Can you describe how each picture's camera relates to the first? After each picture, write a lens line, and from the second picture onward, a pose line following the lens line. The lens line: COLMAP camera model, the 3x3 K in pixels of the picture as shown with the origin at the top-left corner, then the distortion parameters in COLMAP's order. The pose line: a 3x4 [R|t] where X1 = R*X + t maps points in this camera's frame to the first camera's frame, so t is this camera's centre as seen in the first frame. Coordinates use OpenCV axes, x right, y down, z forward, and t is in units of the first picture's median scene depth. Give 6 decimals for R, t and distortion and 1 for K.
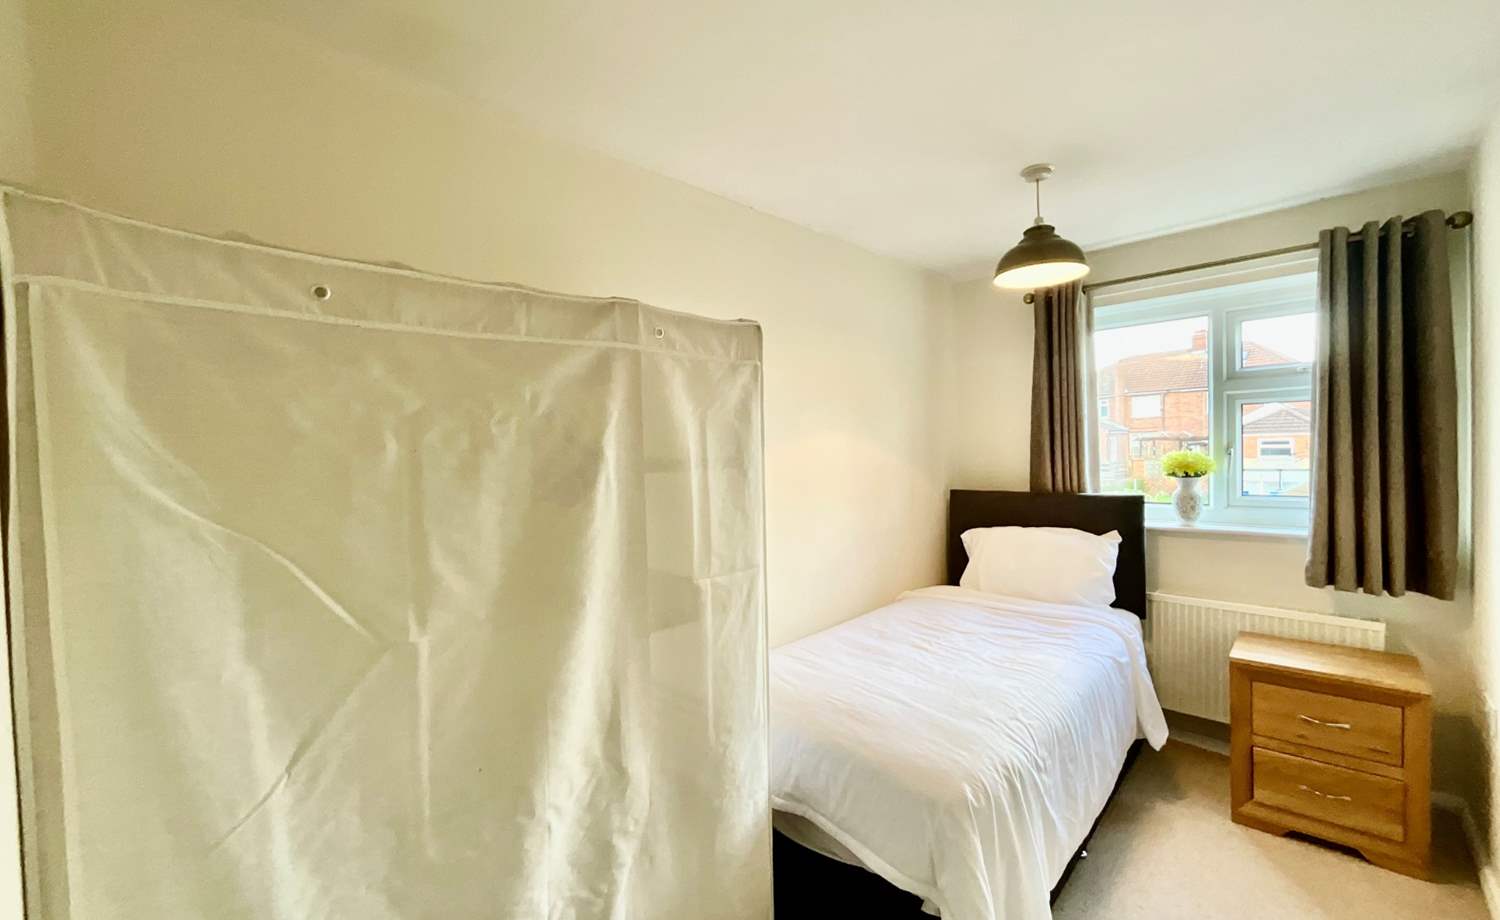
lens RADIAL K [[695.5, 0, 750.0], [0, 695.5, 460.0], [0, 0, 1]] dist [-0.001566, -0.000177]
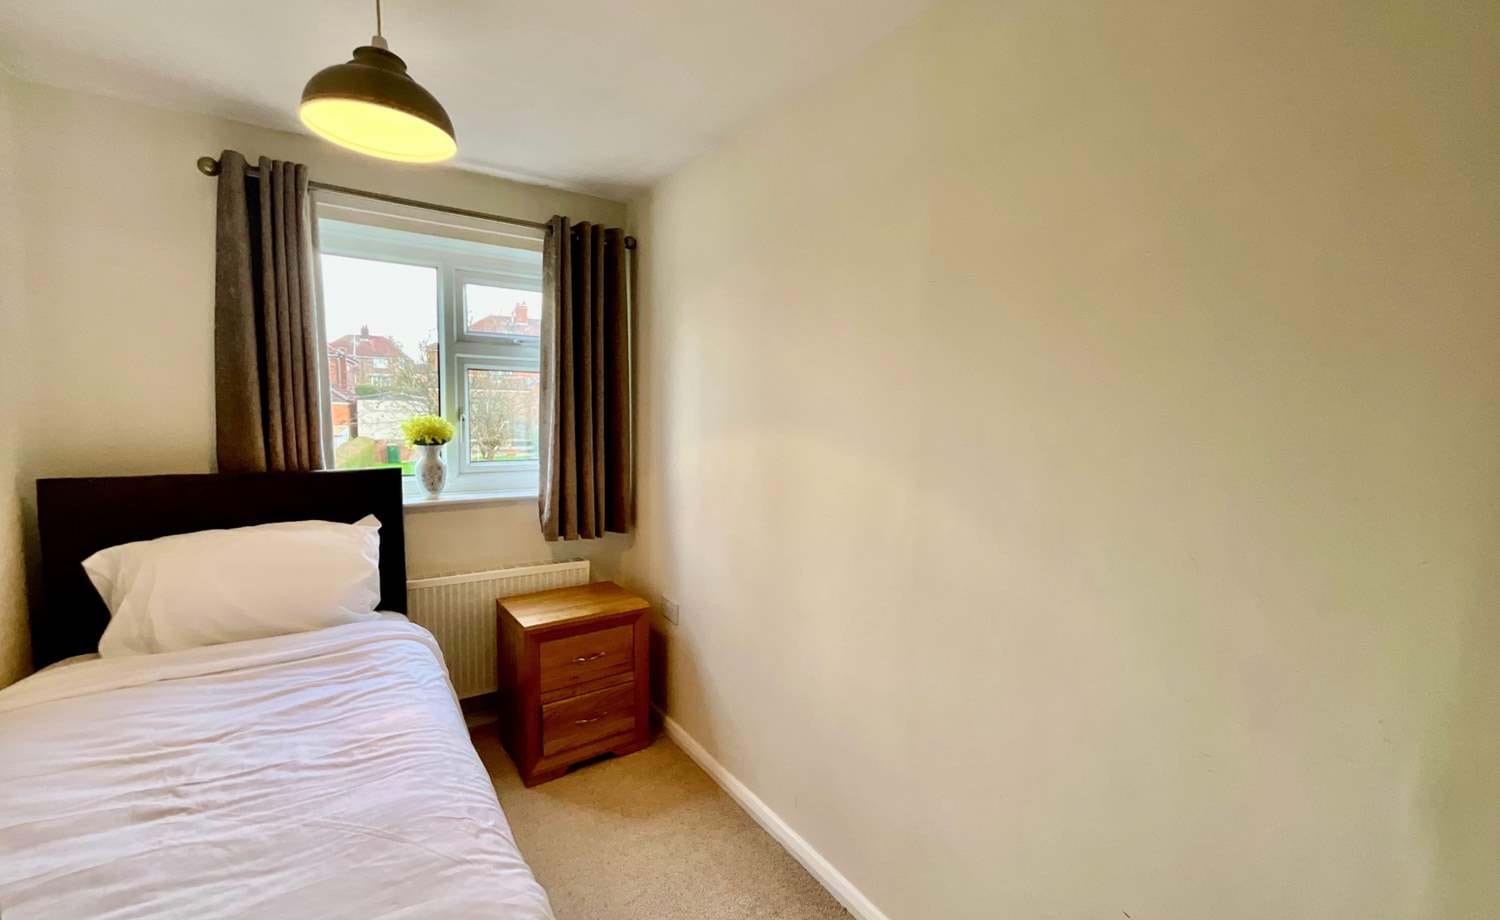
lens RADIAL K [[608.4, 0, 750.5], [0, 608.4, 464.2], [0, 0, 1]] dist [-0.001100, 0.000084]
pose [[0.183815, -0.055054, 0.981418, -0.072541], [-0.004914, 0.998366, 0.056925, 0.003138], [-0.982949, -0.015287, 0.183244, 0.482196]]
